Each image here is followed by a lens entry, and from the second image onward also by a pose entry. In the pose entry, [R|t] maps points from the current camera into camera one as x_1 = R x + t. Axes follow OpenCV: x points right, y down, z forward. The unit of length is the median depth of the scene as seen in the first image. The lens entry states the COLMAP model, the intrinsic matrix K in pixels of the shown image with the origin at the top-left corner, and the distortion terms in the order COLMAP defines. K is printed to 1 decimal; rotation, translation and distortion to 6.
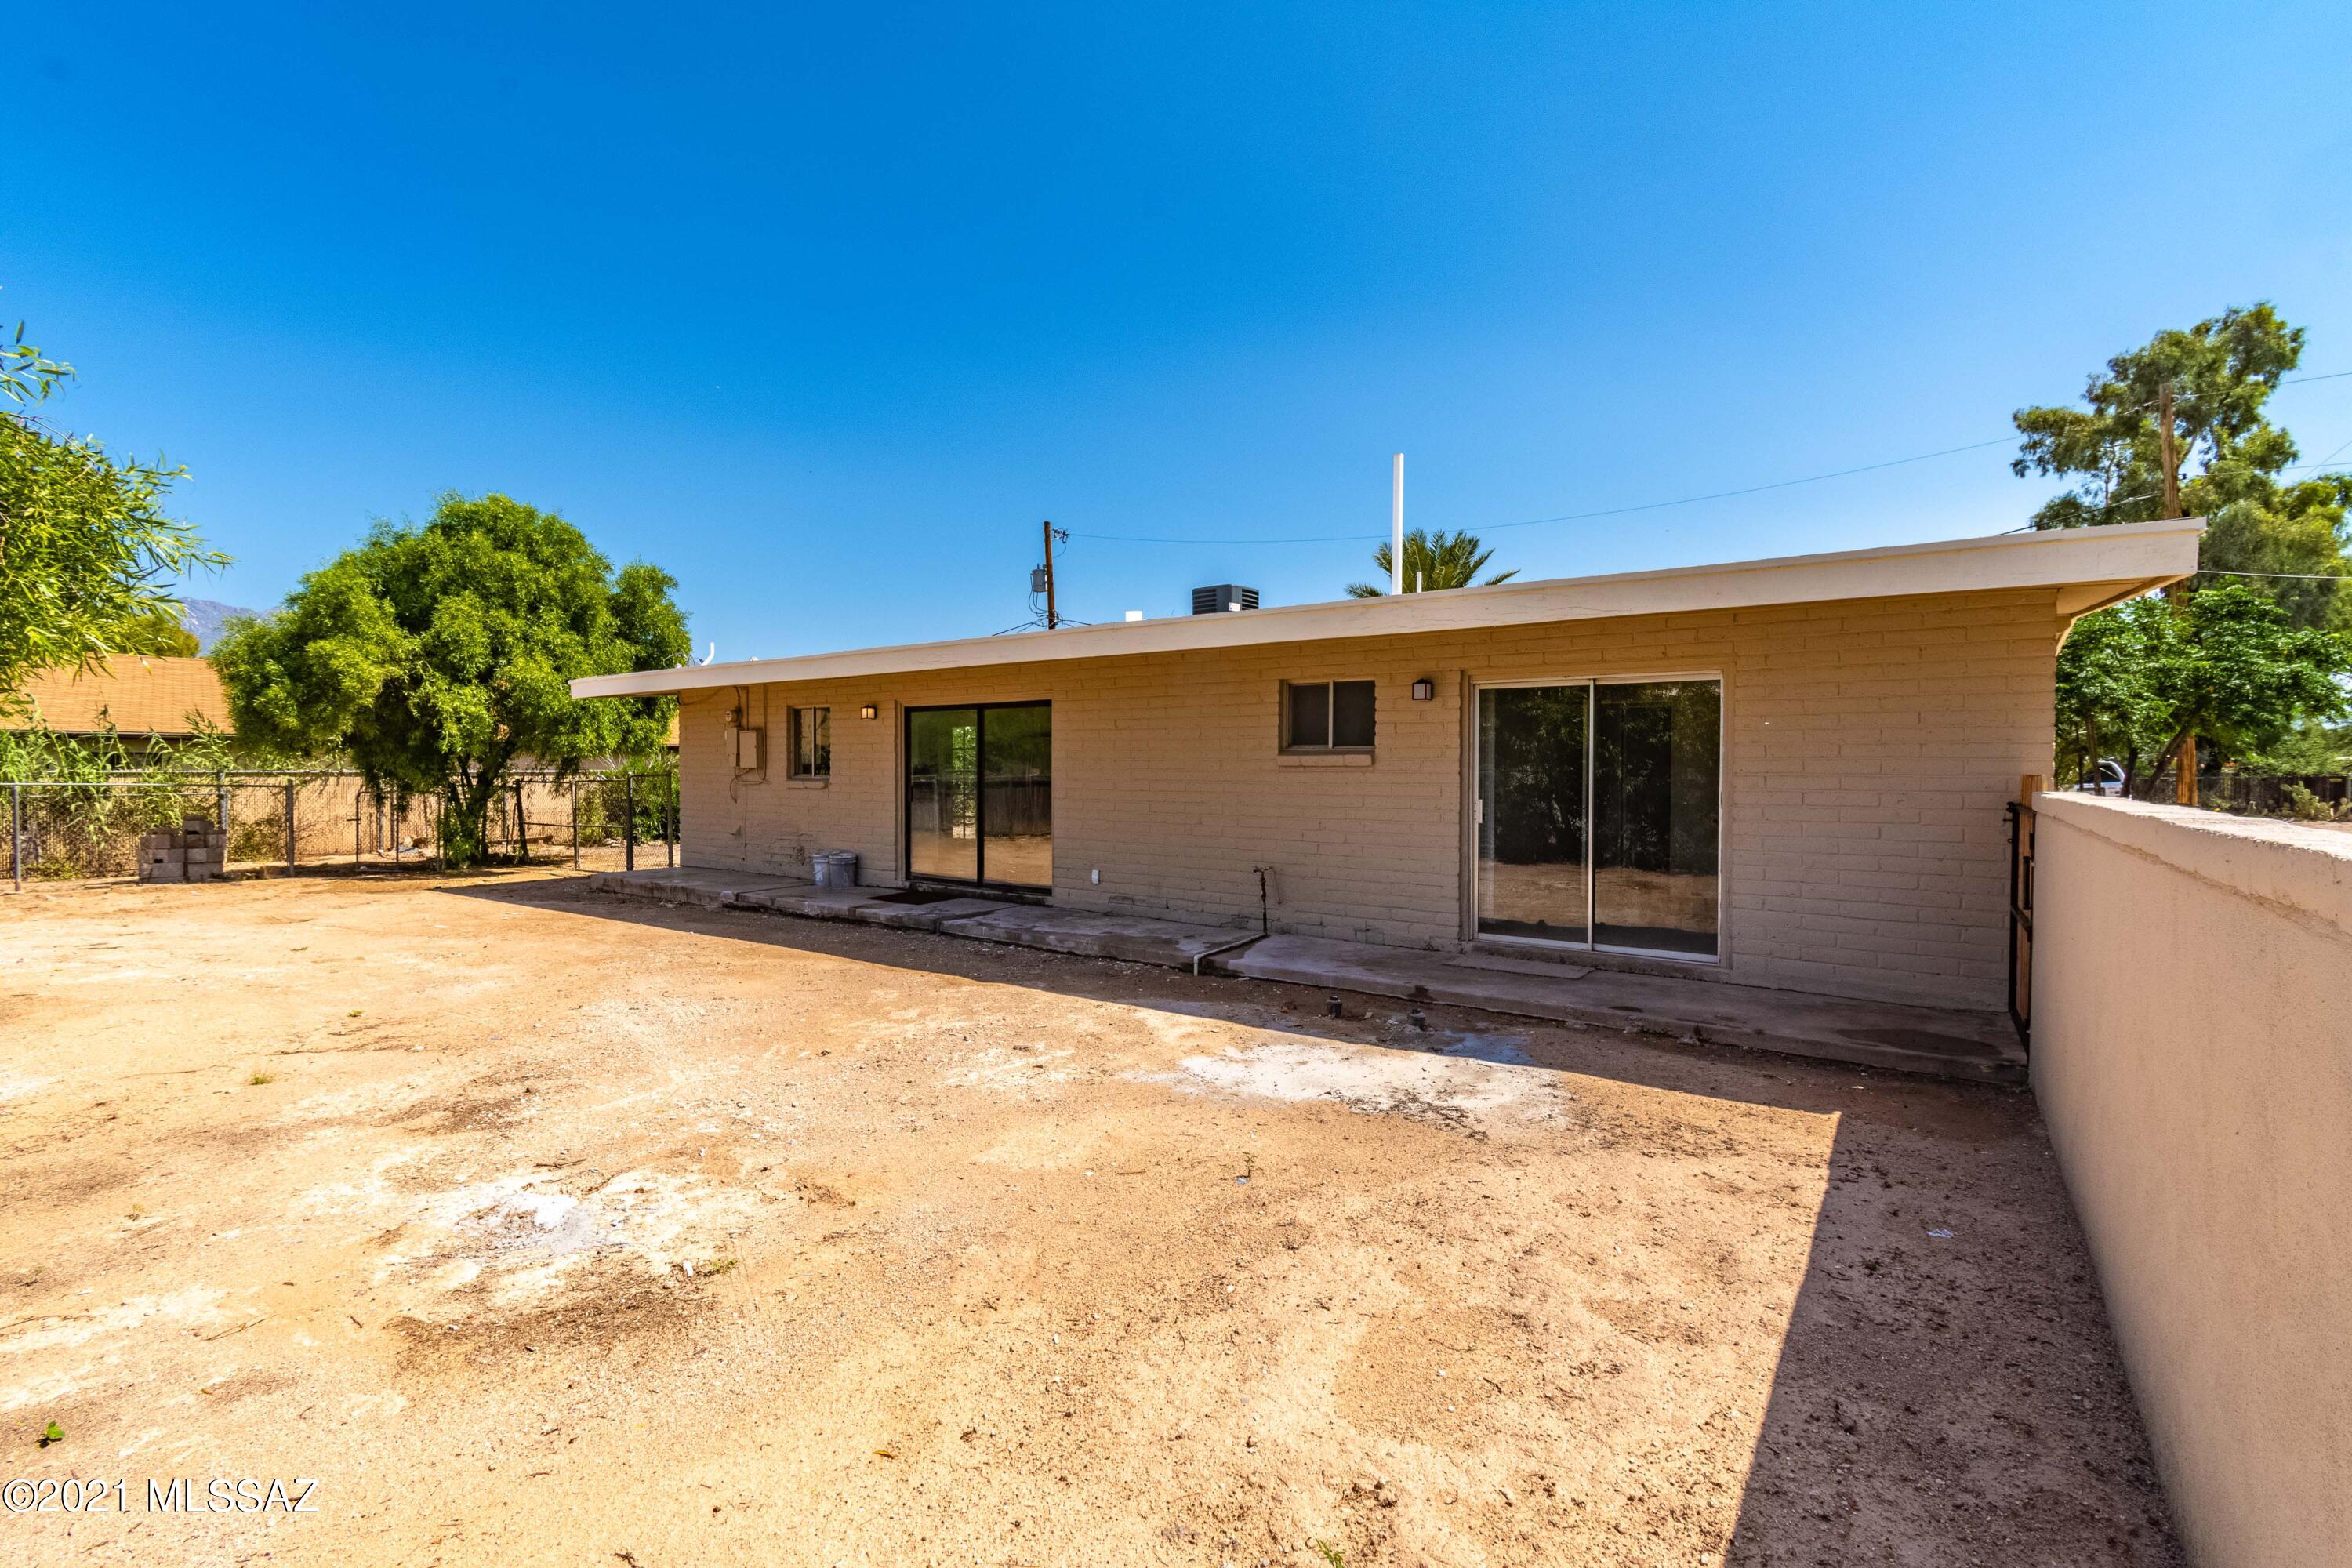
lens RADIAL K [[1005.0, 0, 1179.3], [0, 1005.0, 771.8], [0, 0, 1]] dist [0.002912, 0.000162]
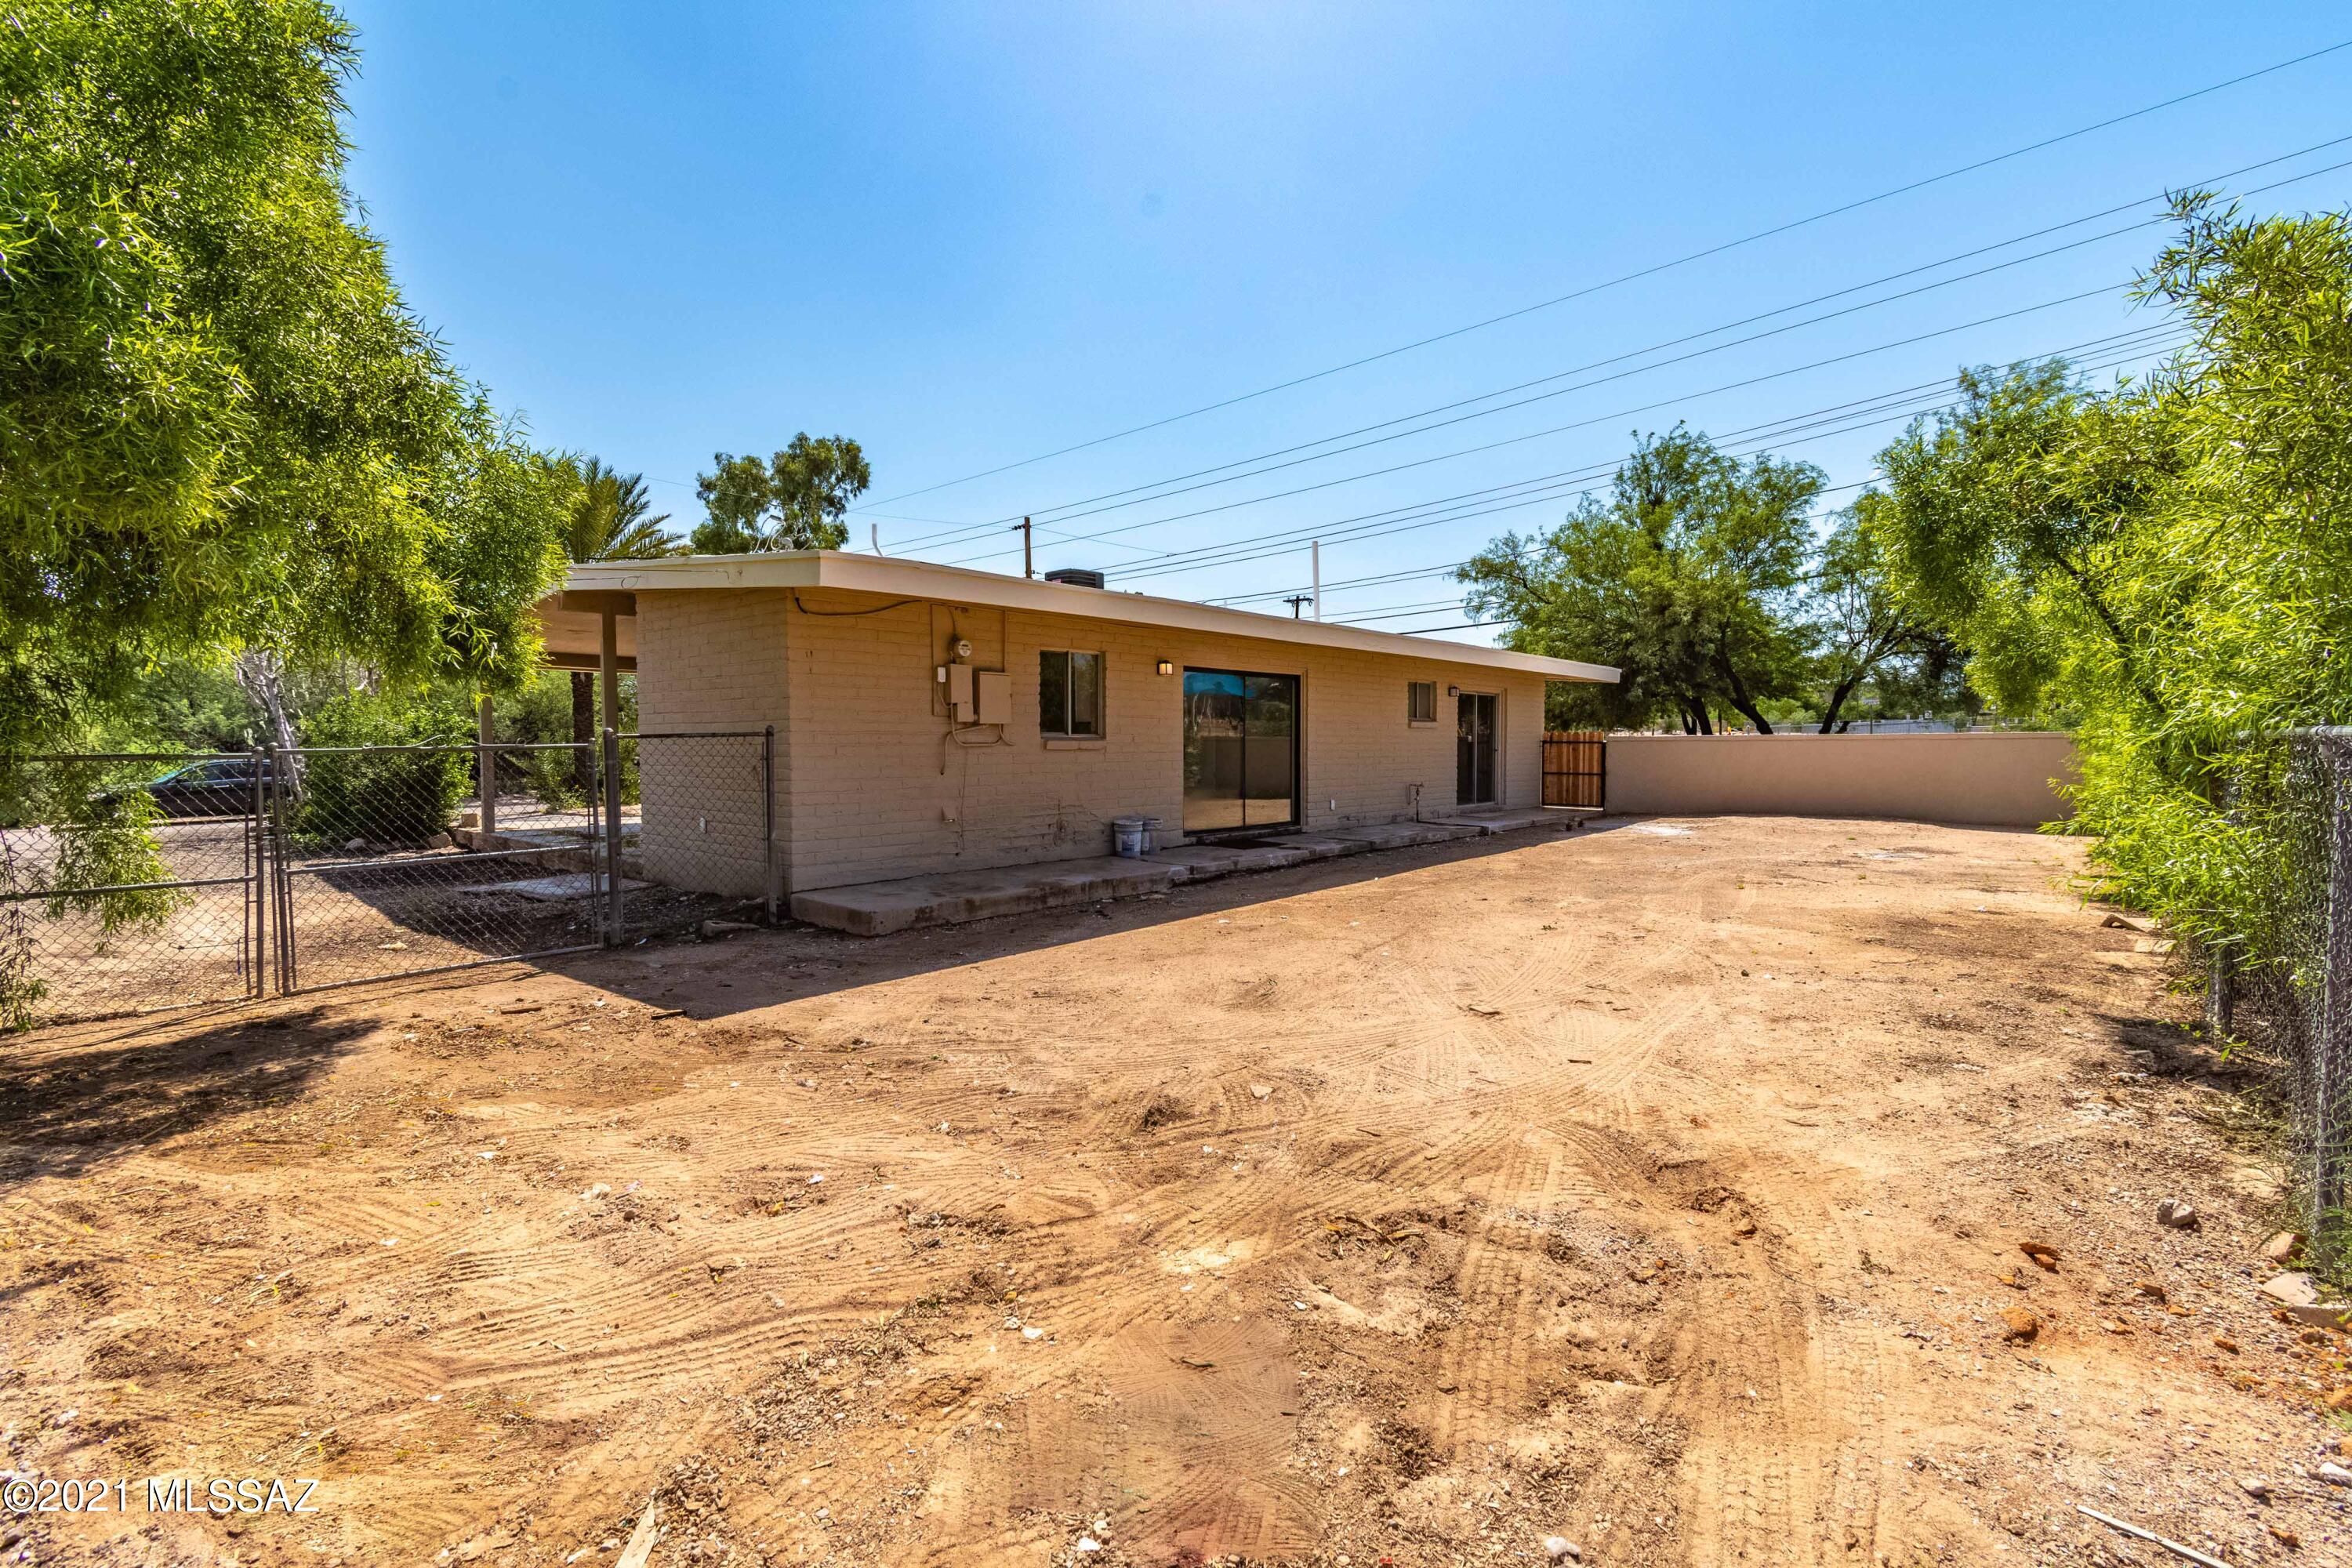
lens RADIAL K [[1005.0, 0, 1177.9], [0, 1005.0, 785.6], [0, 0, 1]] dist [0.002912, 0.000162]
pose [[0.112166, -0.046126, 0.992618, -1.170836], [0.003056, 0.998933, 0.046074, 0.008653], [-0.993685, -0.002135, 0.112187, 0.817353]]
